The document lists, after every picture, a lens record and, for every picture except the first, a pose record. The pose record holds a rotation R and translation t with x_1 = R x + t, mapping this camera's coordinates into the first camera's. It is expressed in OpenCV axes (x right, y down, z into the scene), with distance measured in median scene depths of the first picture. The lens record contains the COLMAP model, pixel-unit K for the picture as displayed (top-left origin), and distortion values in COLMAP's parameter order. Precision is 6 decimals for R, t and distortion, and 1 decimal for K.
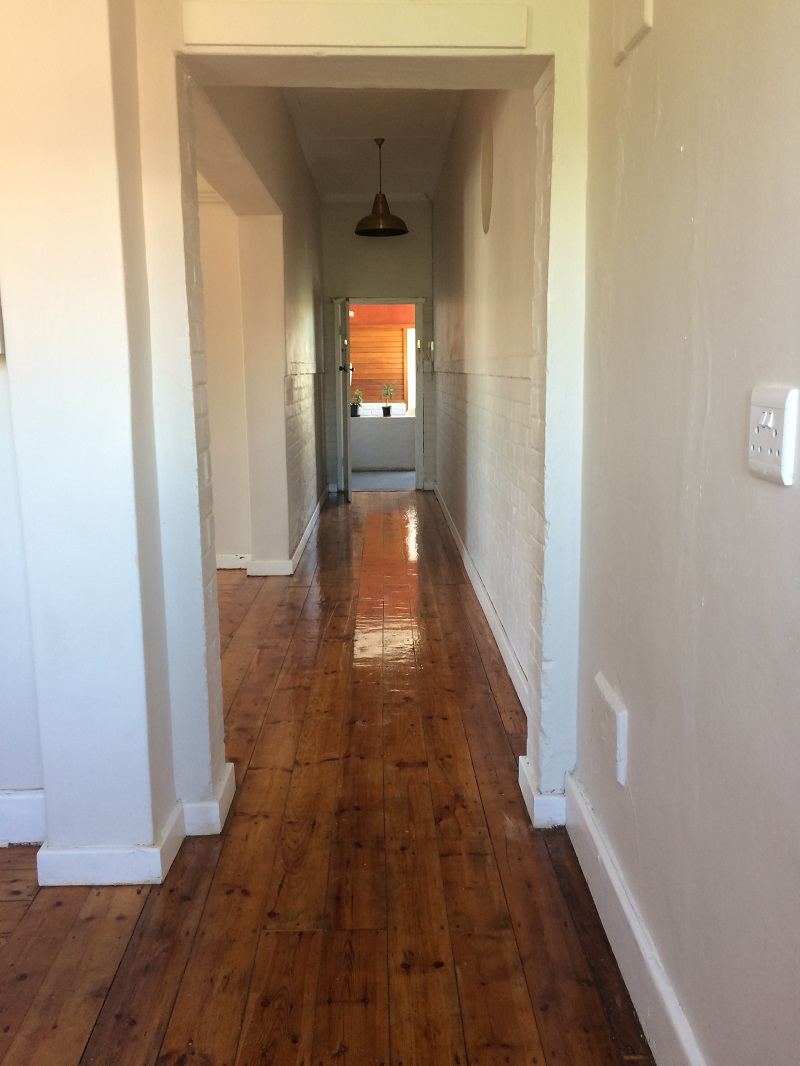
lens RADIAL K [[921.5, 0, 404.8], [0, 921.5, 532.4], [0, 0, 1]] dist [0.102118, -0.140007]
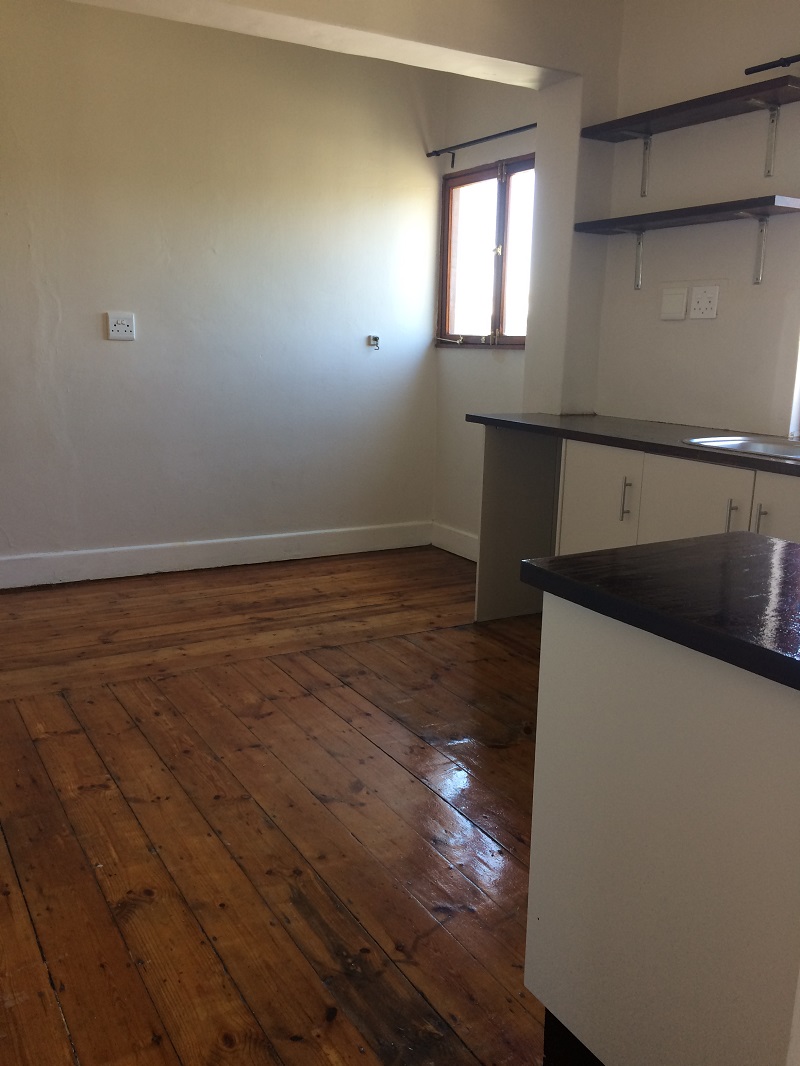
lens RADIAL K [[921.5, 0, 404.8], [0, 921.5, 532.4], [0, 0, 1]] dist [0.102118, -0.140007]
pose [[-0.478455, -0.190212, 0.857263, -2.081702], [0.127991, 0.950725, 0.282384, -0.143677], [-0.868734, 0.244830, -0.430533, 1.149344]]
